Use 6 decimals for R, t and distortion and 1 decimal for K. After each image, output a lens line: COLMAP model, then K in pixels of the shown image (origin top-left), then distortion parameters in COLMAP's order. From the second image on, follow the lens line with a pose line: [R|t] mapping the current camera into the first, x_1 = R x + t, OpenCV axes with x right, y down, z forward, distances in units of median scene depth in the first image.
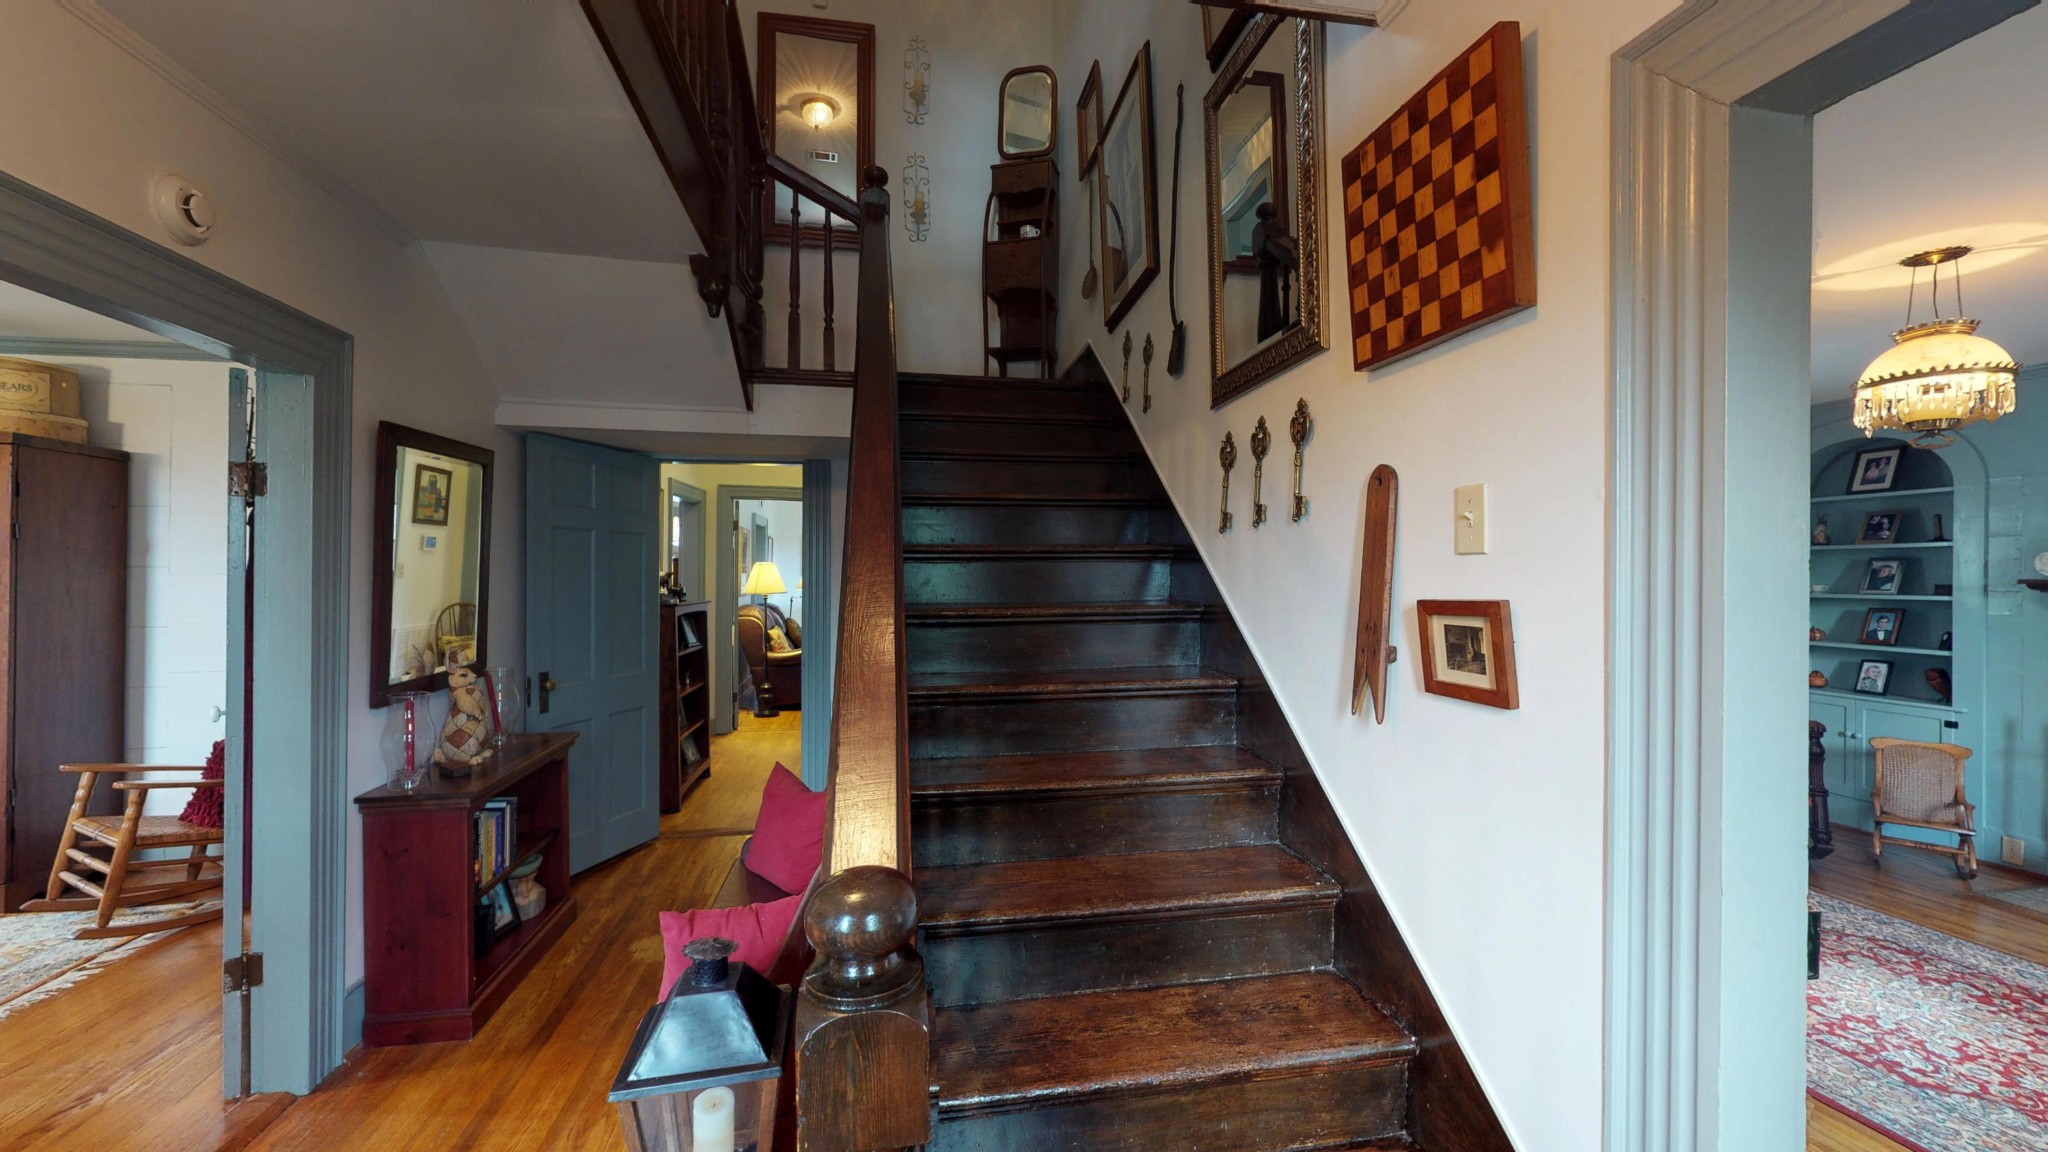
lens RADIAL K [[771.9, 0, 1021.3], [0, 771.9, 576.3], [0, 0, 1]] dist [0.001936, -0.000705]
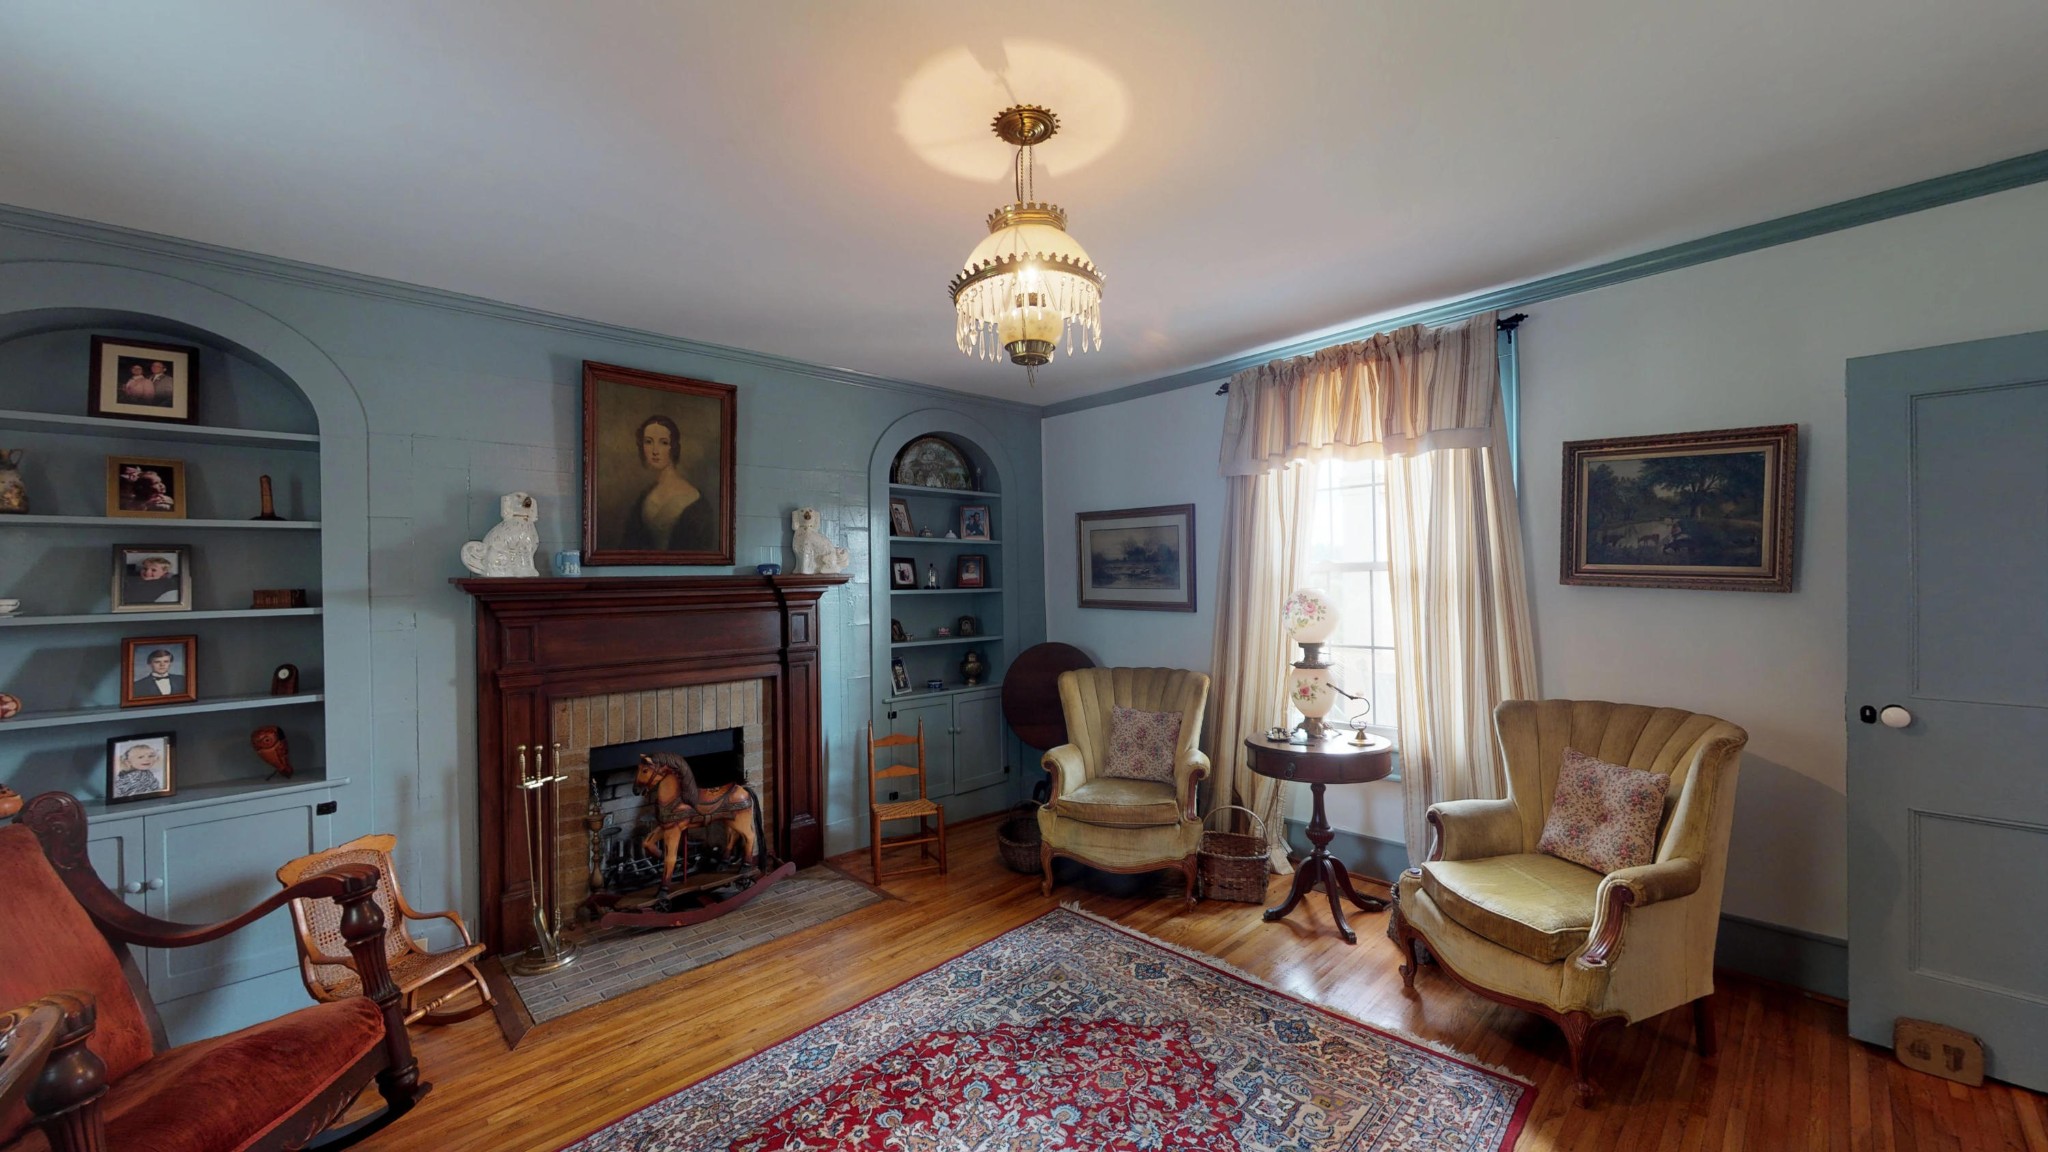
lens RADIAL K [[771.9, 0, 1017.2], [0, 771.9, 577.3], [0, 0, 1]] dist [0.001936, -0.000705]
pose [[-0.549147, 0.002291, 0.835722, 0.326878], [0.015502, 0.999852, 0.007445, 0.004734], [-0.835582, 0.017044, -0.549102, 0.797968]]
